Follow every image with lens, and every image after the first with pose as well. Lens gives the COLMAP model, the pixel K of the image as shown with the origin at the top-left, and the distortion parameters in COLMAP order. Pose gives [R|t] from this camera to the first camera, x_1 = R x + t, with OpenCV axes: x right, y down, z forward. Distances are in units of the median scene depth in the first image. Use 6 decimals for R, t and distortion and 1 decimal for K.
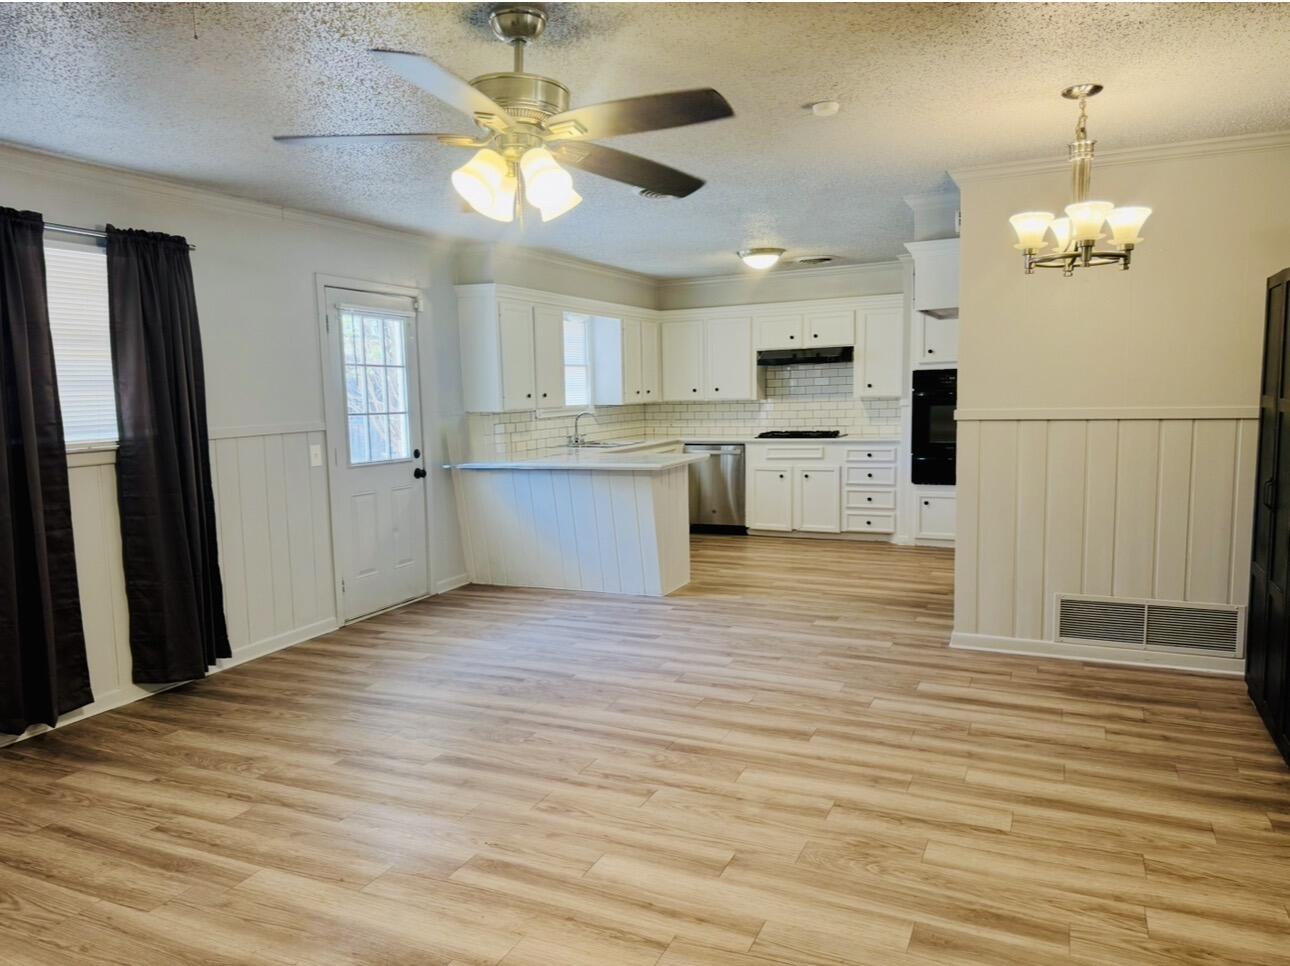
lens RADIAL K [[895.0, 0, 645.0], [0, 895.0, 483.0], [0, 0, 1]] dist [0.128340, -0.213720]
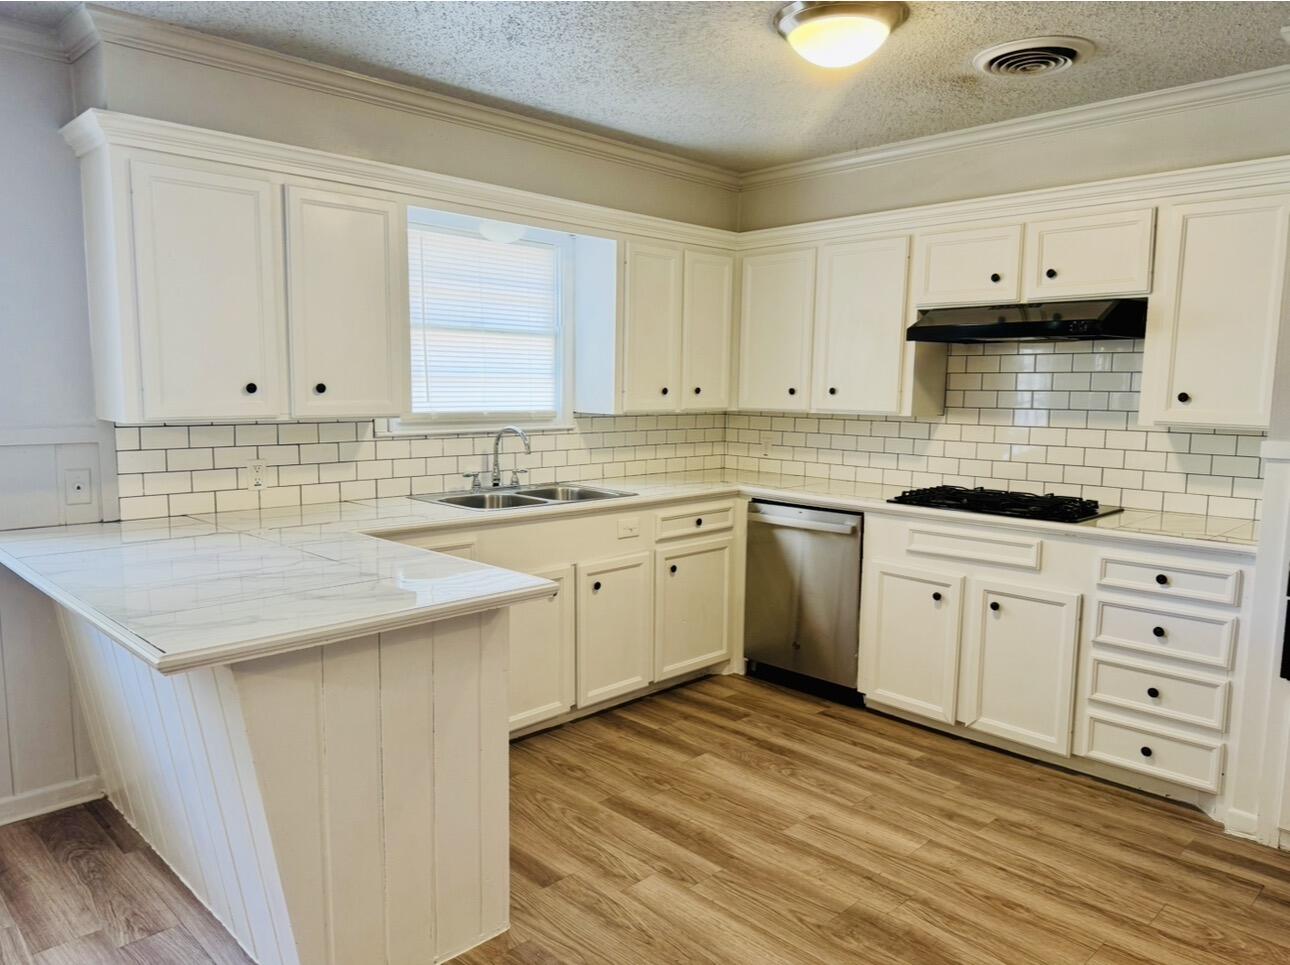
lens RADIAL K [[910.6, 0, 645.0], [0, 910.6, 482.5], [0, 0, 1]] dist [0.058286, -0.072377]
pose [[0.934039, 0.073876, -0.349447, 0.184341], [-0.071727, 0.997241, 0.019106, -0.065639], [0.349895, 0.007219, 0.936761, 0.578832]]
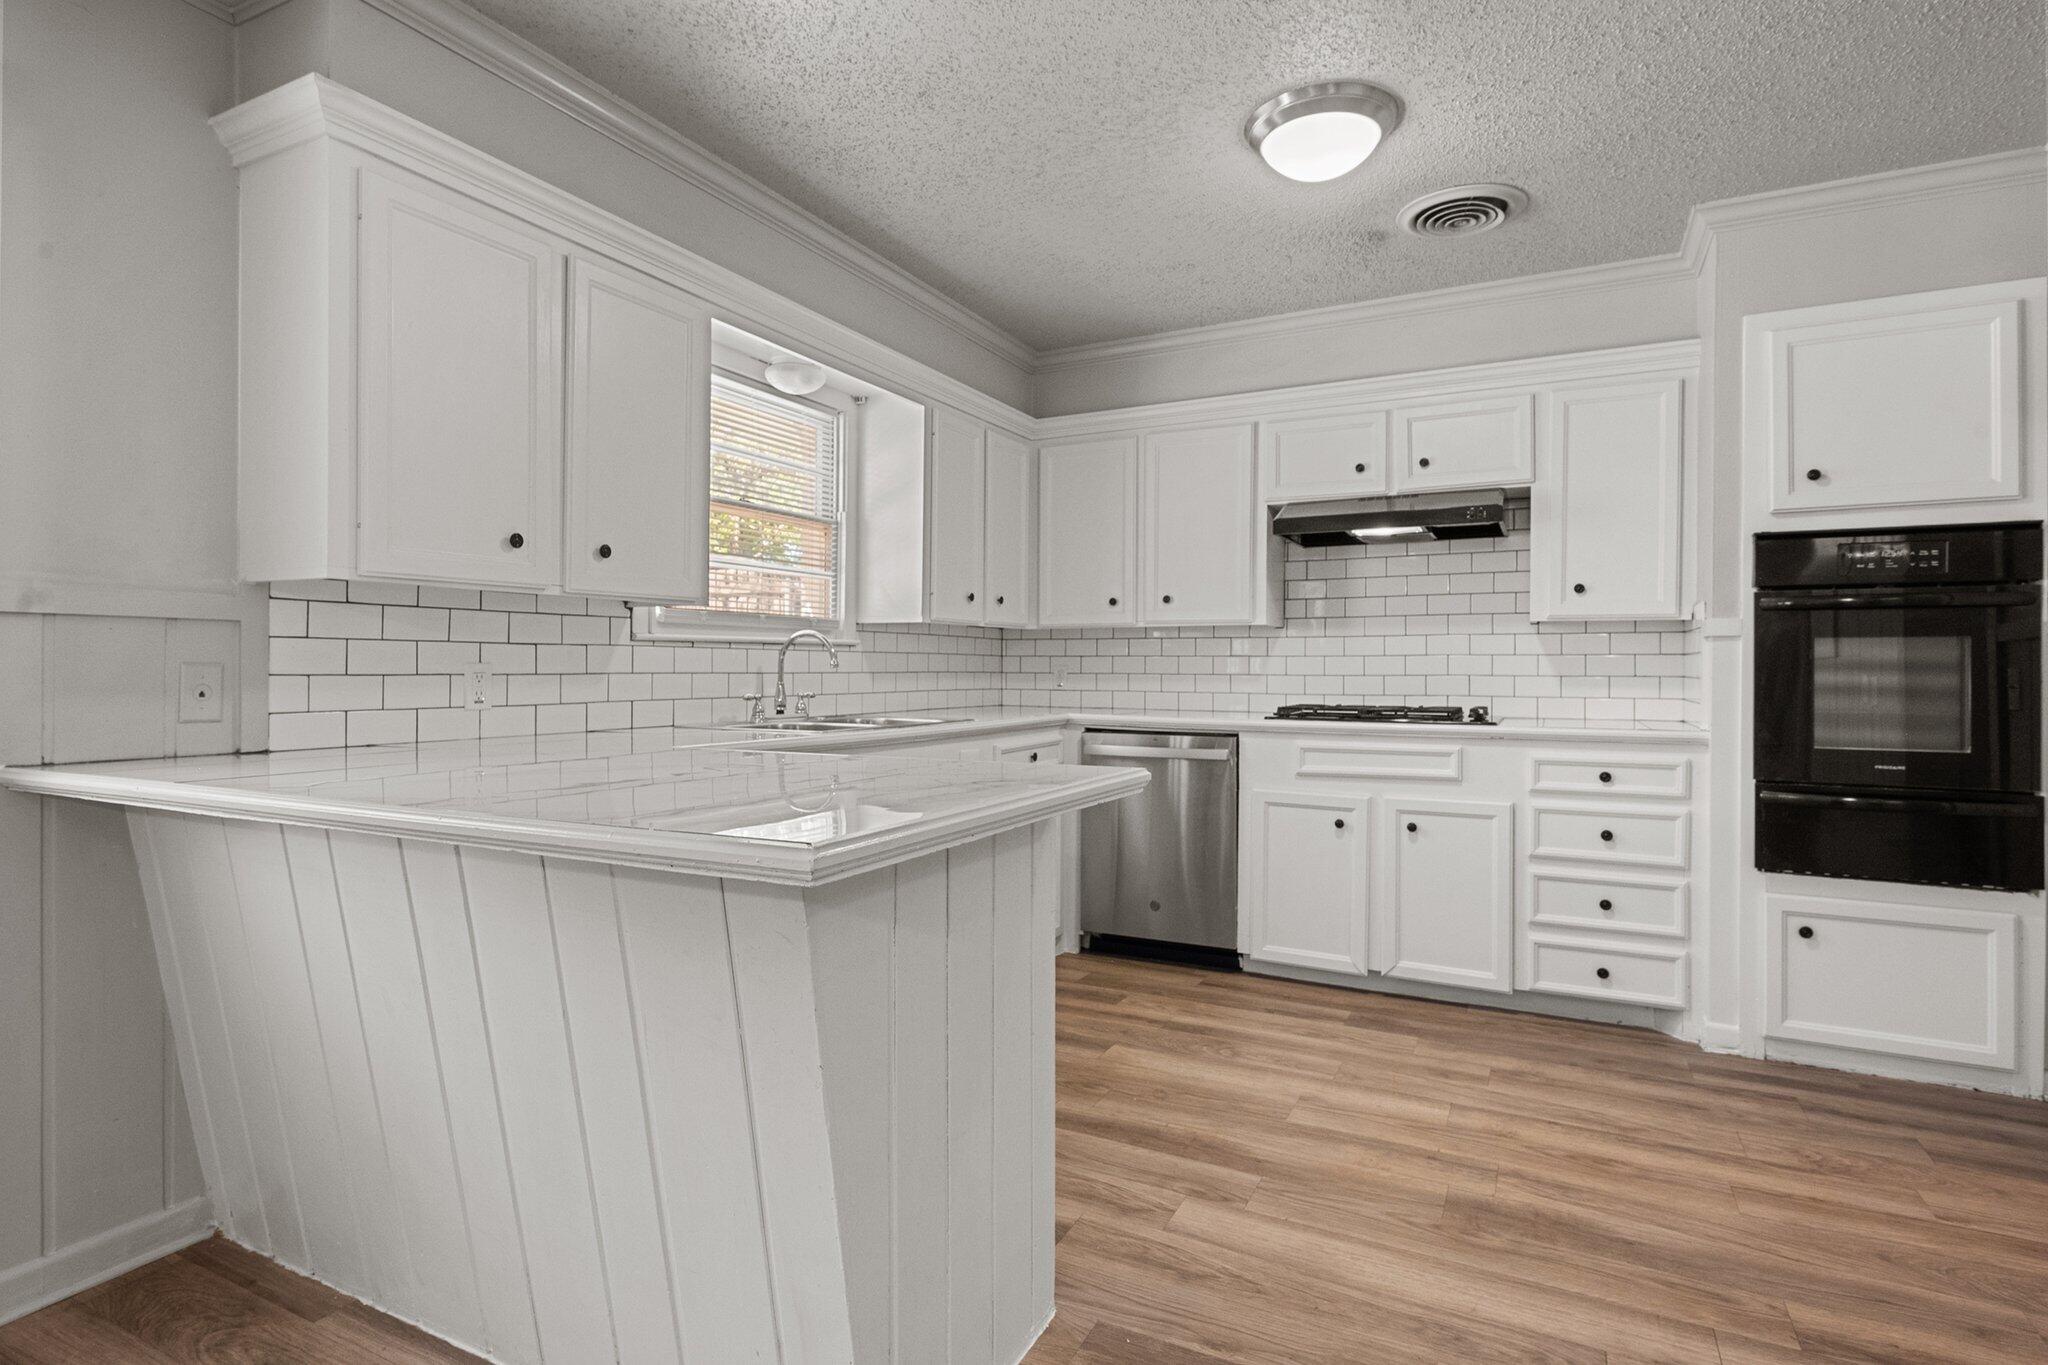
lens RADIAL K [[1031.1, 0, 1025.4], [0, 1031.1, 661.1], [0, 0, 1]] dist [0.001556, -0.000286]
pose [[0.998497, 0.027195, -0.047577, 0.044337], [-0.032348, 0.993281, -0.111119, -0.024733], [0.044235, 0.112491, 0.992668, 0.609243]]
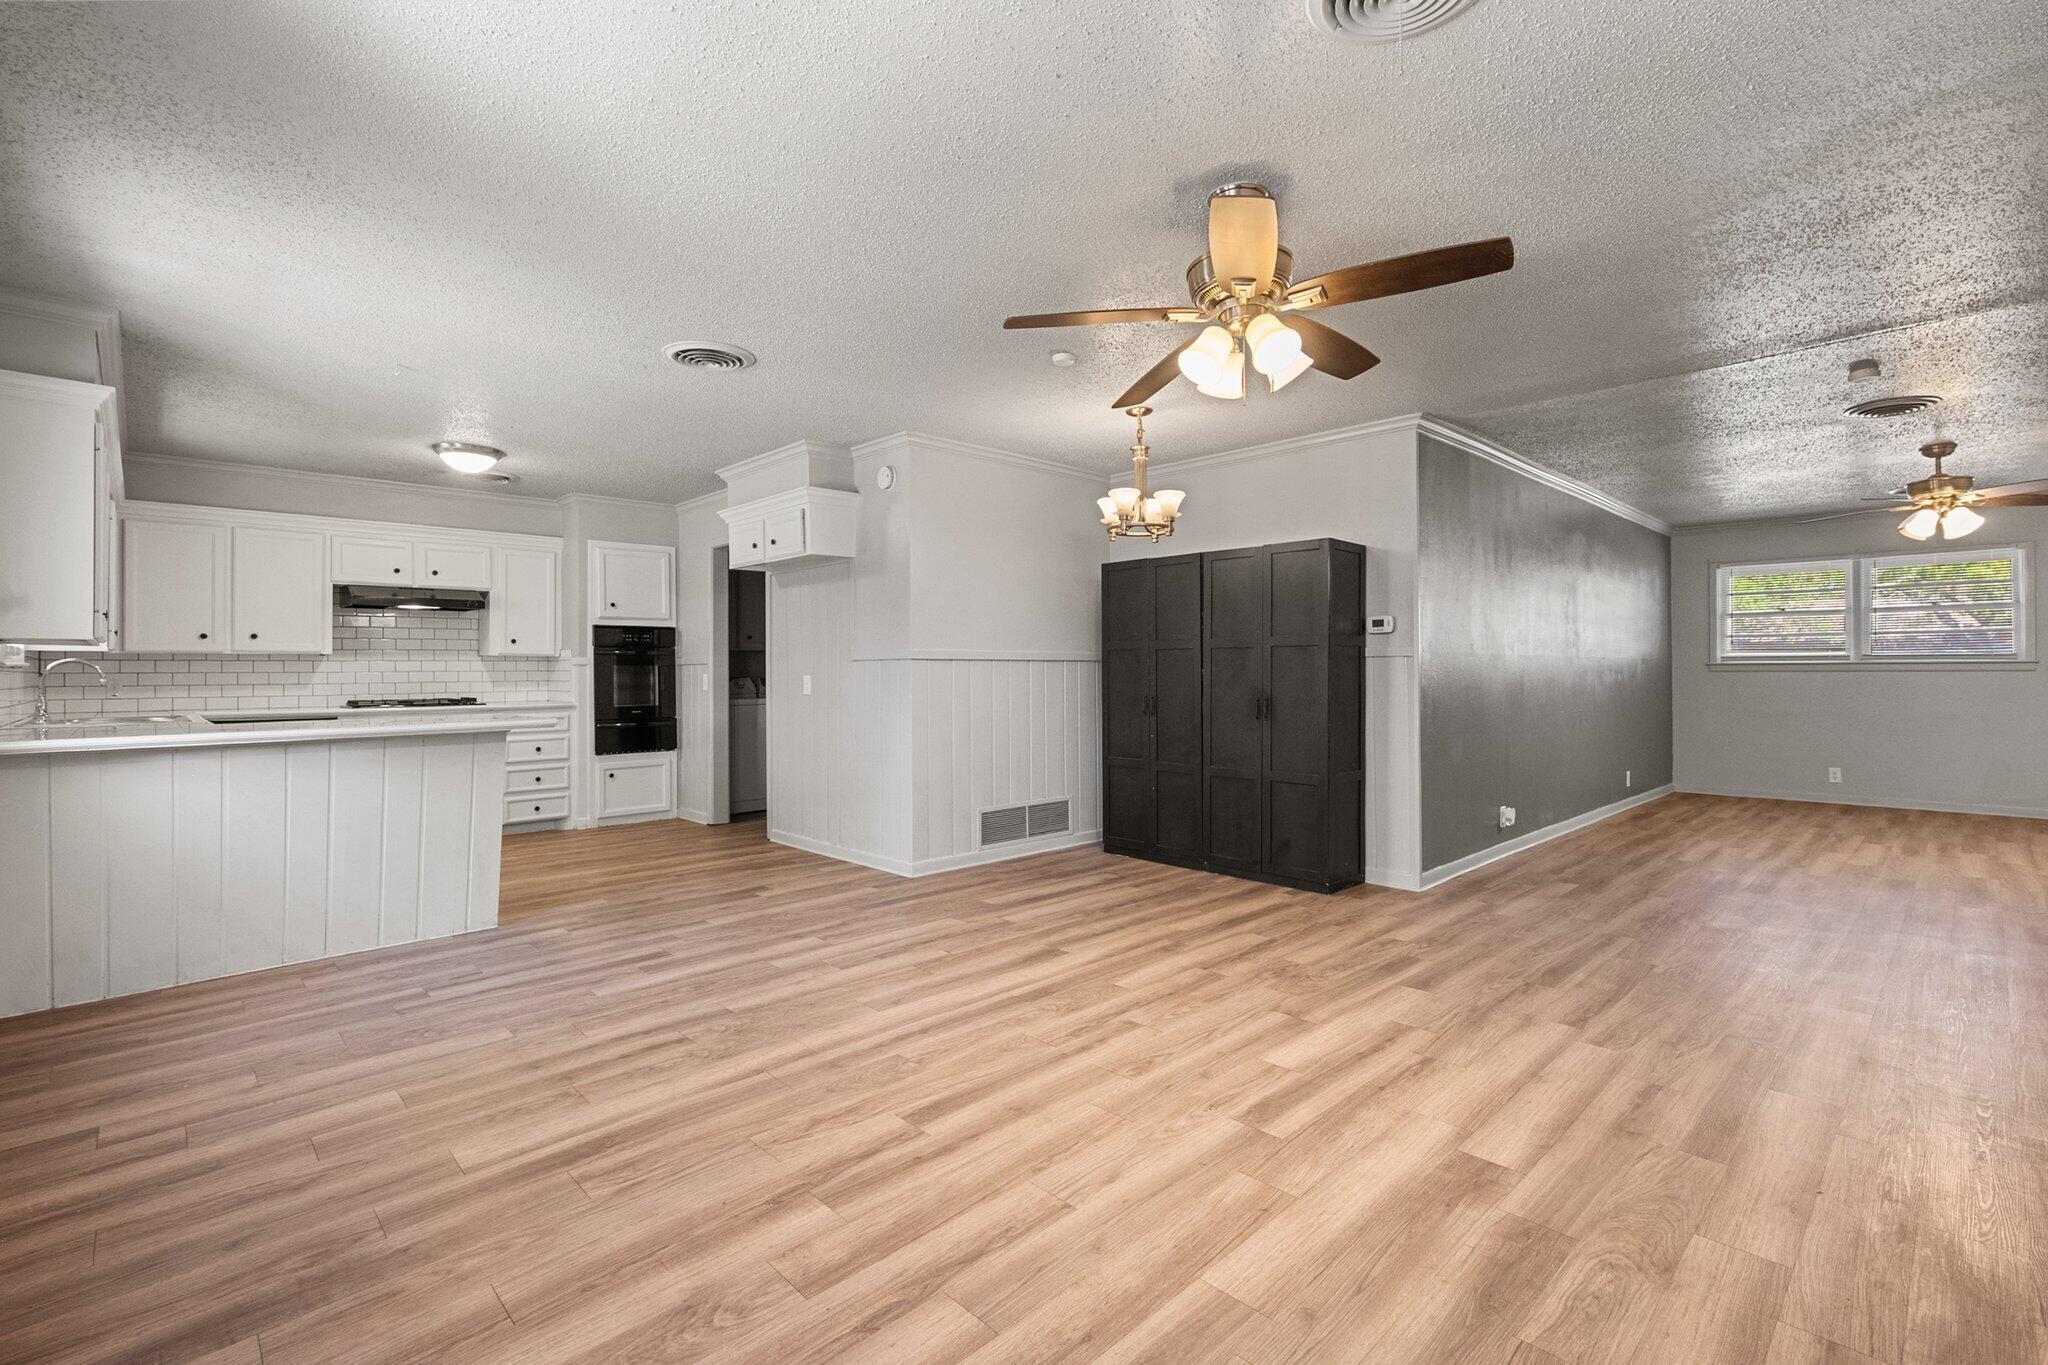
lens RADIAL K [[915.0, 0, 1023.3], [0, 915.0, 674.7], [0, 0, 1]] dist [0.002615, -0.000493]
pose [[0.372515, 0.017726, 0.927857, -0.368495], [0.094435, 0.993904, -0.056901, 0.013415], [-0.923209, 0.108818, 0.368570, 0.294042]]
